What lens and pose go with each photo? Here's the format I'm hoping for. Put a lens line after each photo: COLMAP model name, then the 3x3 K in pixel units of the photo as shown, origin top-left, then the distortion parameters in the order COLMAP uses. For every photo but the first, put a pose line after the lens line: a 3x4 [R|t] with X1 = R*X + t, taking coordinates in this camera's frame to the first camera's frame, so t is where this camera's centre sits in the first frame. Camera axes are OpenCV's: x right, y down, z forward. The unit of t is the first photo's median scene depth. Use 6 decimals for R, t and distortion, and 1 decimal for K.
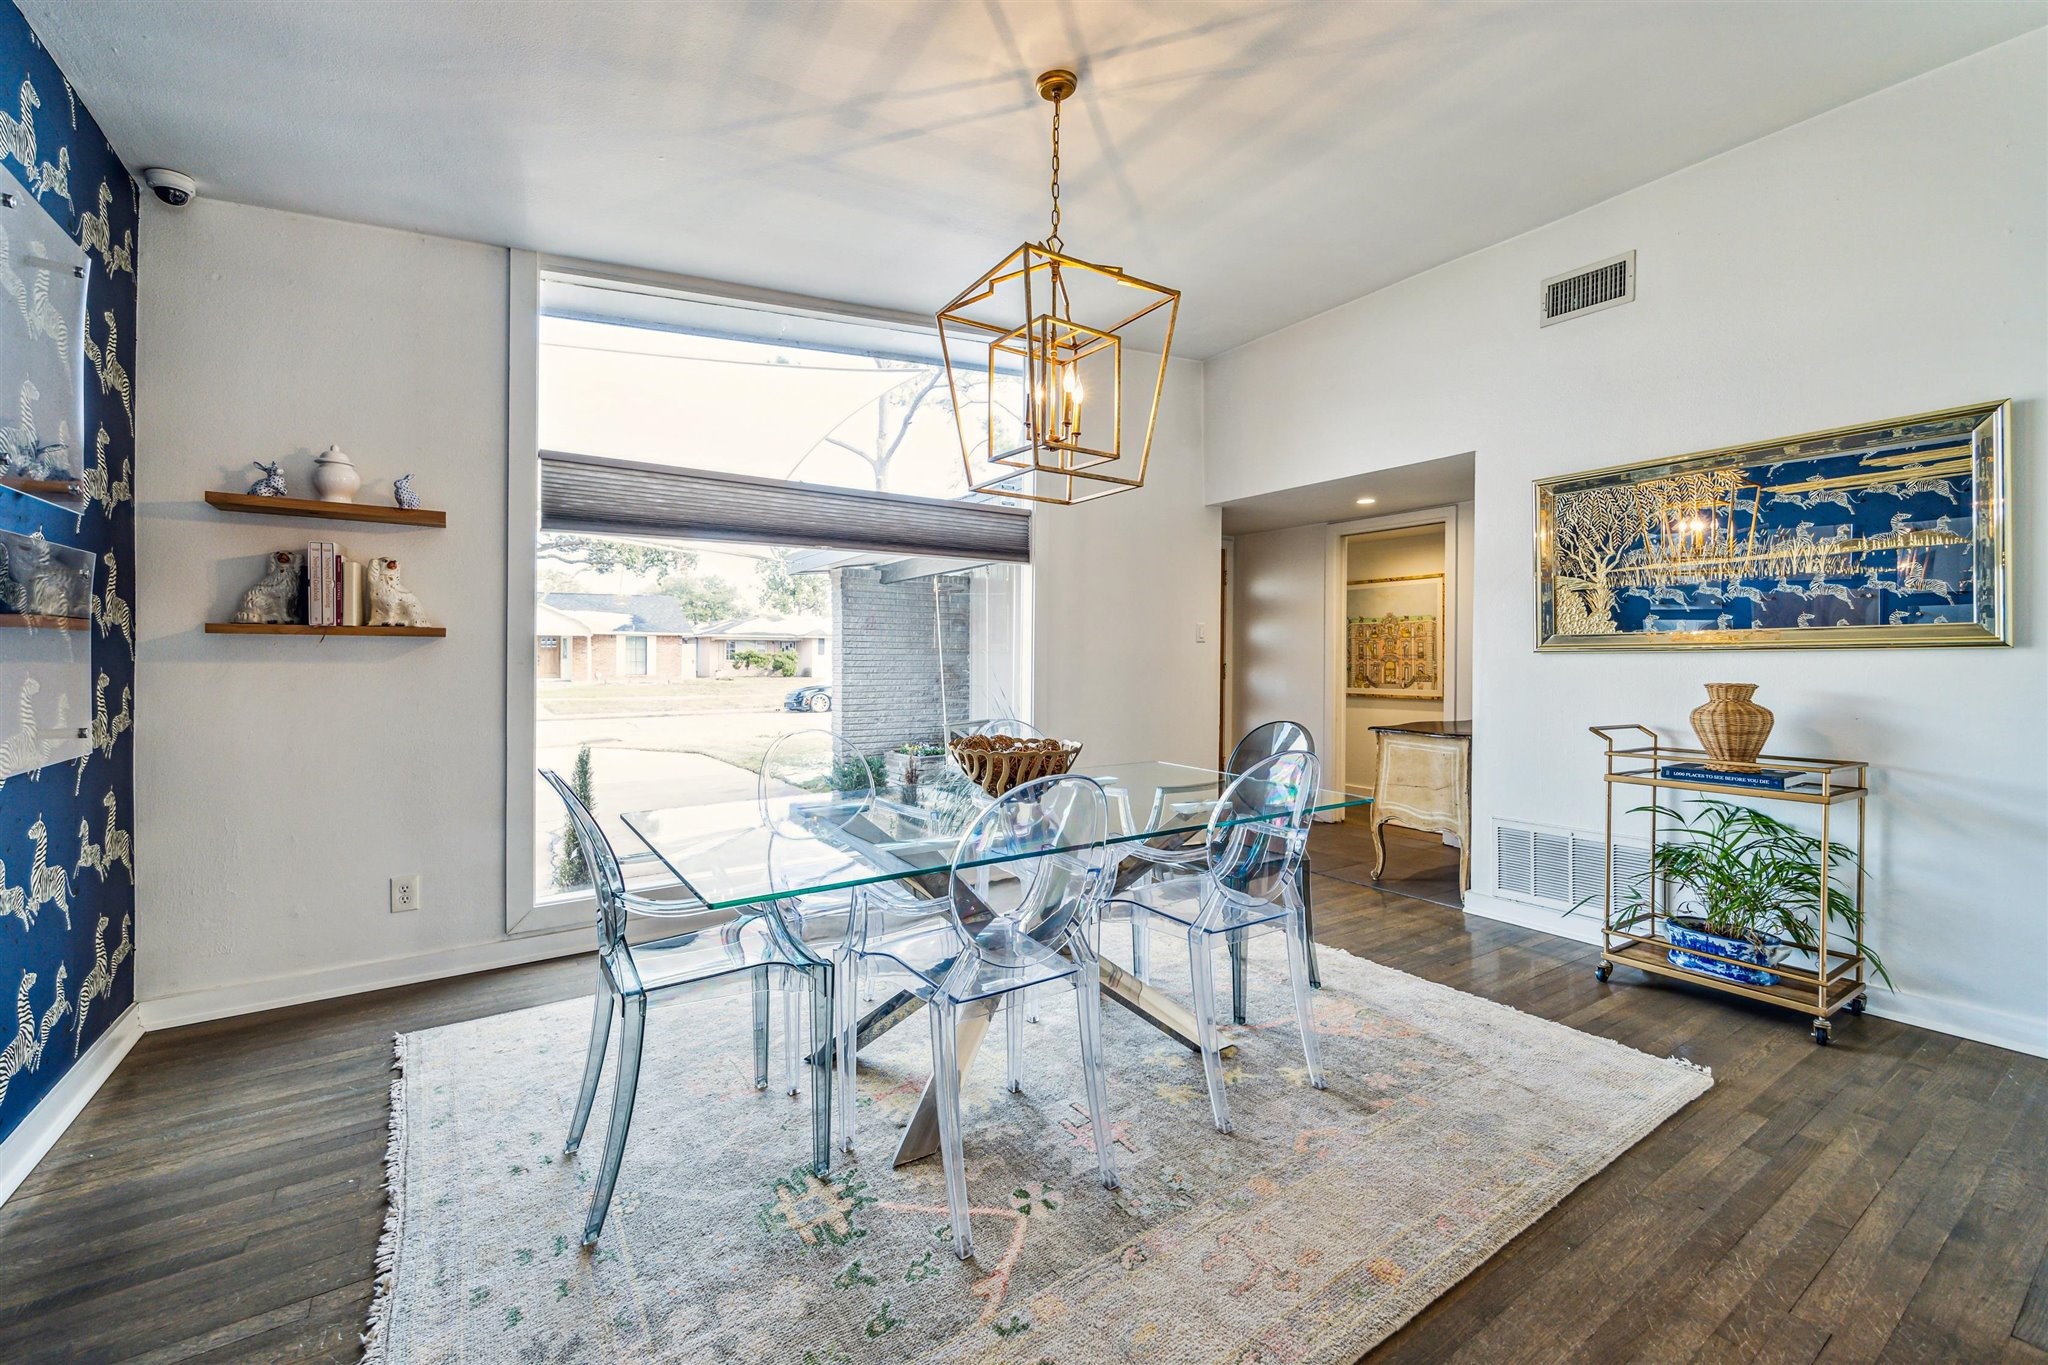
lens RADIAL K [[843.2, 0, 1029.5], [0, 843.2, 654.2], [0, 0, 1]] dist [0.000187, 0.000059]
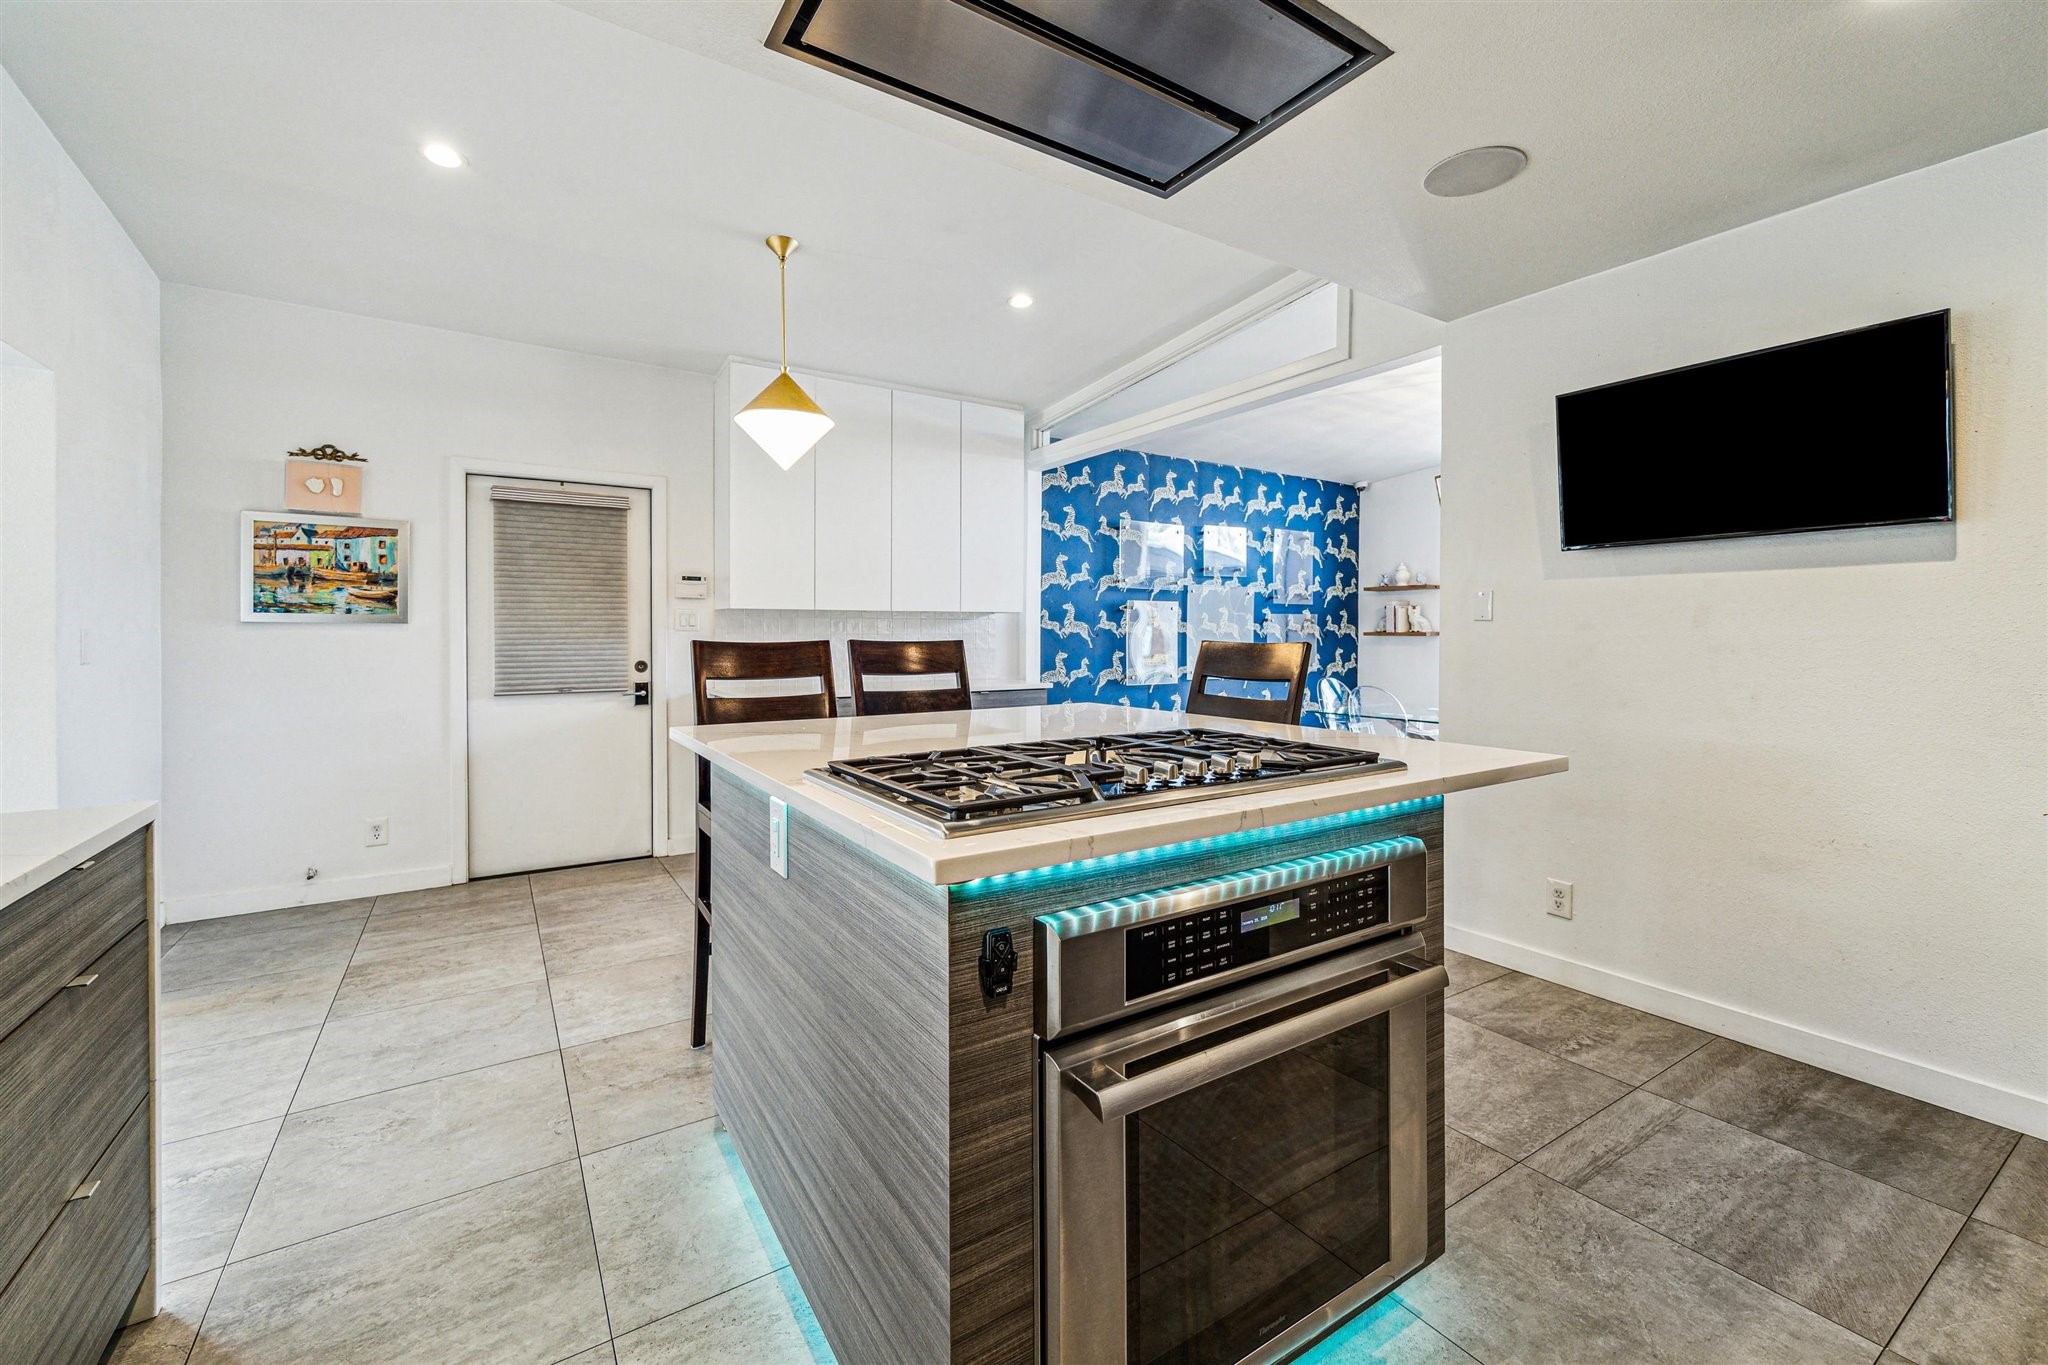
lens RADIAL K [[830.2, 0, 1031.2], [0, 830.2, 636.5], [0, 0, 1]] dist [0.000336, 0.000019]
pose [[-0.011523, -0.003239, -0.999928, 1.637706], [0.003102, 0.999990, -0.003275, -0.015878], [0.999929, -0.003140, -0.011513, -0.104407]]
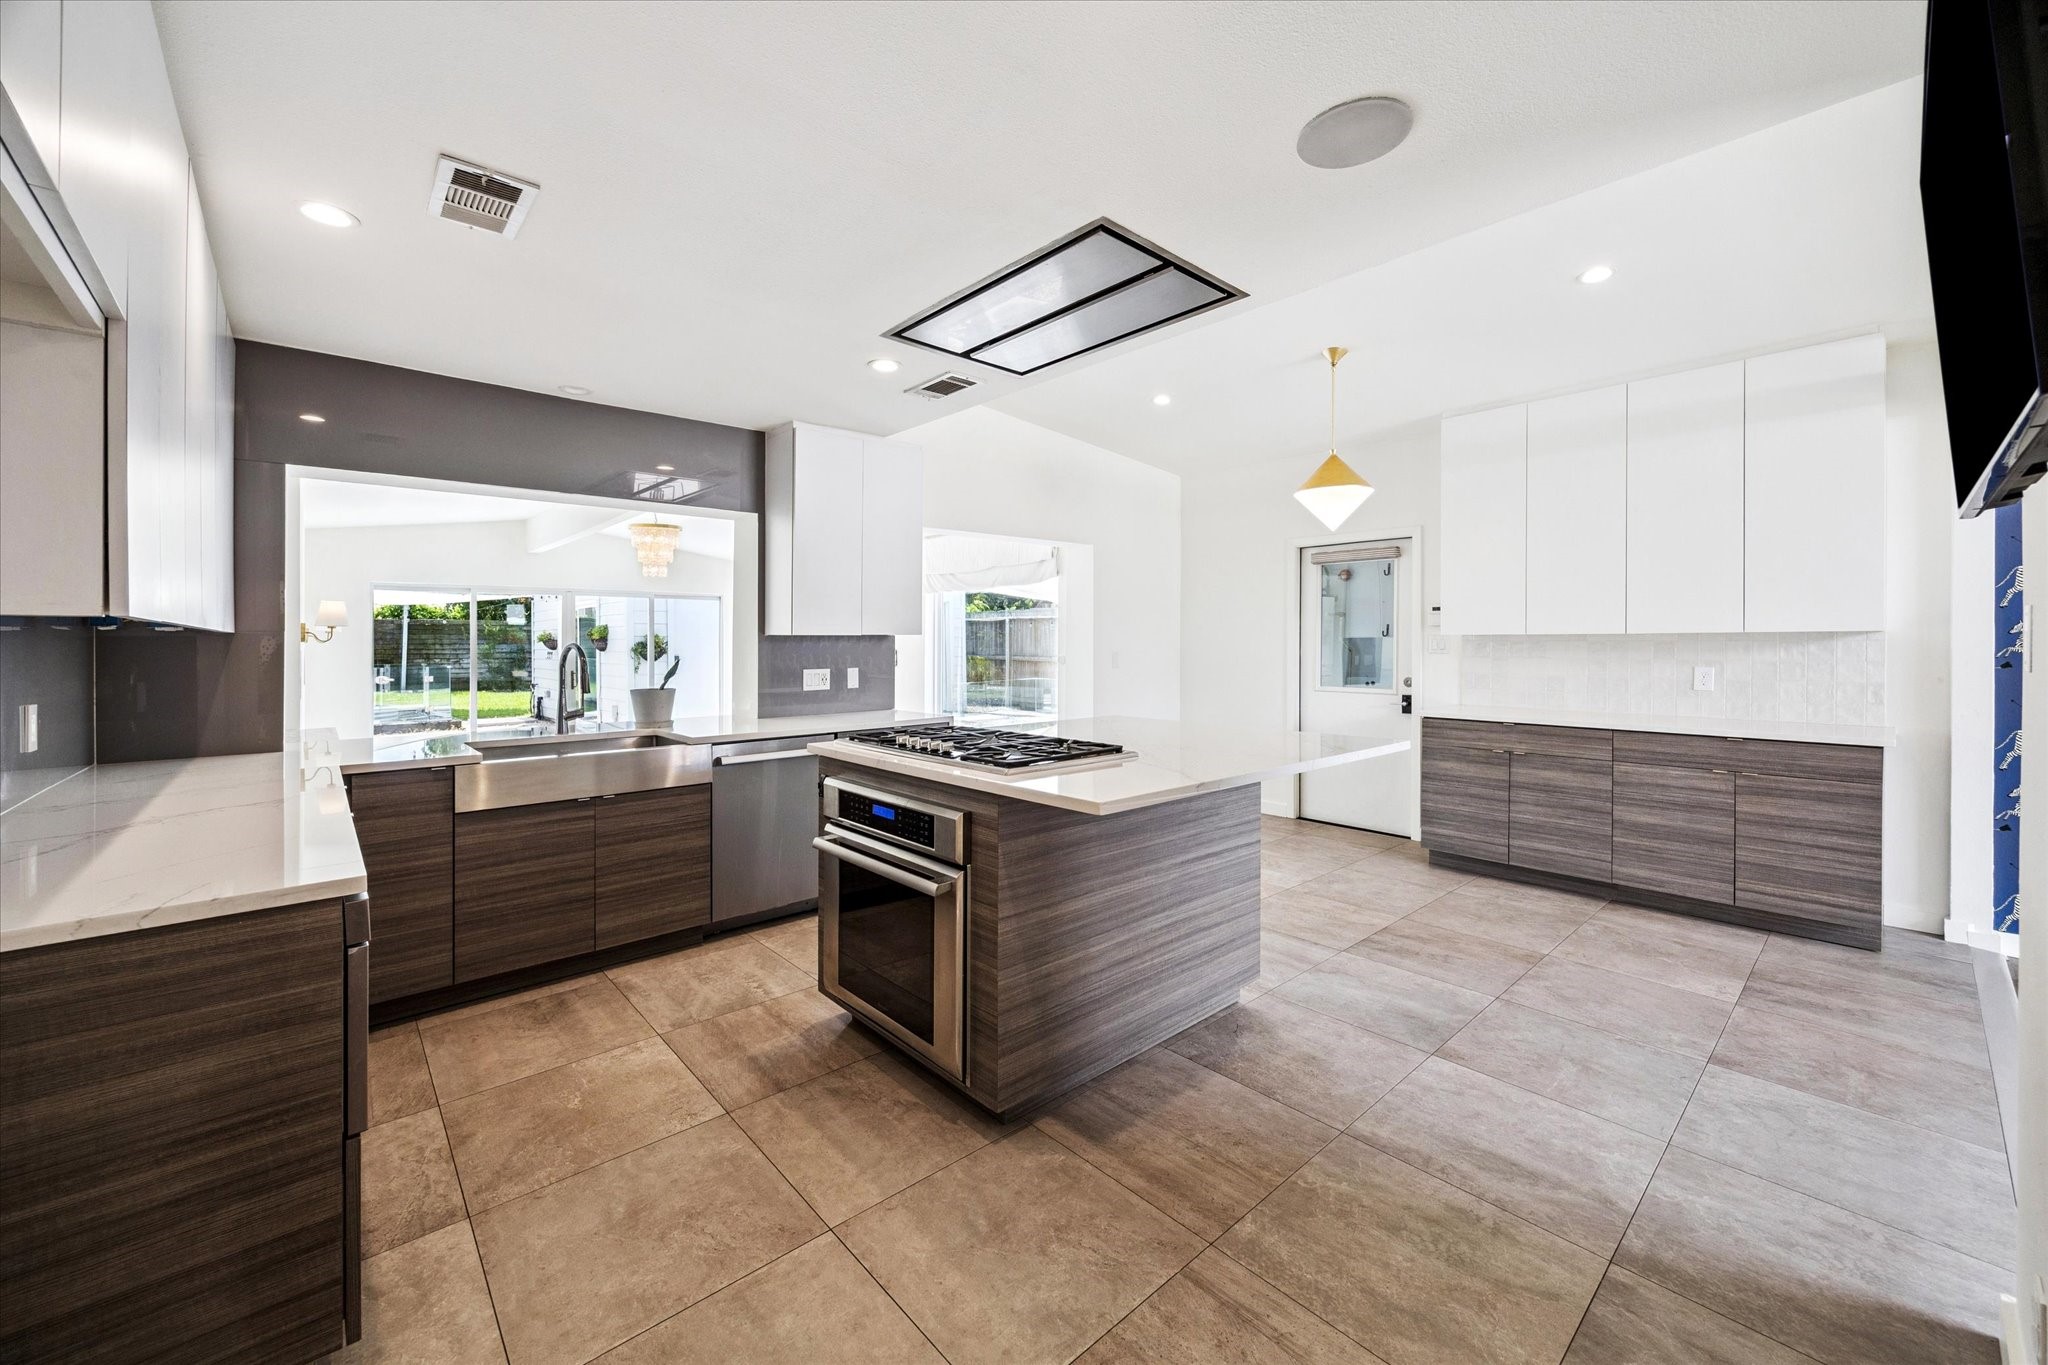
lens RADIAL K [[790.3, 0, 1060.0], [0, 790.3, 645.3], [0, 0, 1]] dist [-0.000304, -0.000130]
pose [[-0.984041, -0.002188, -0.177926, 1.235102], [-0.002069, 0.999997, -0.000850, -0.046991], [0.177927, -0.000468, -0.984044, 0.750250]]
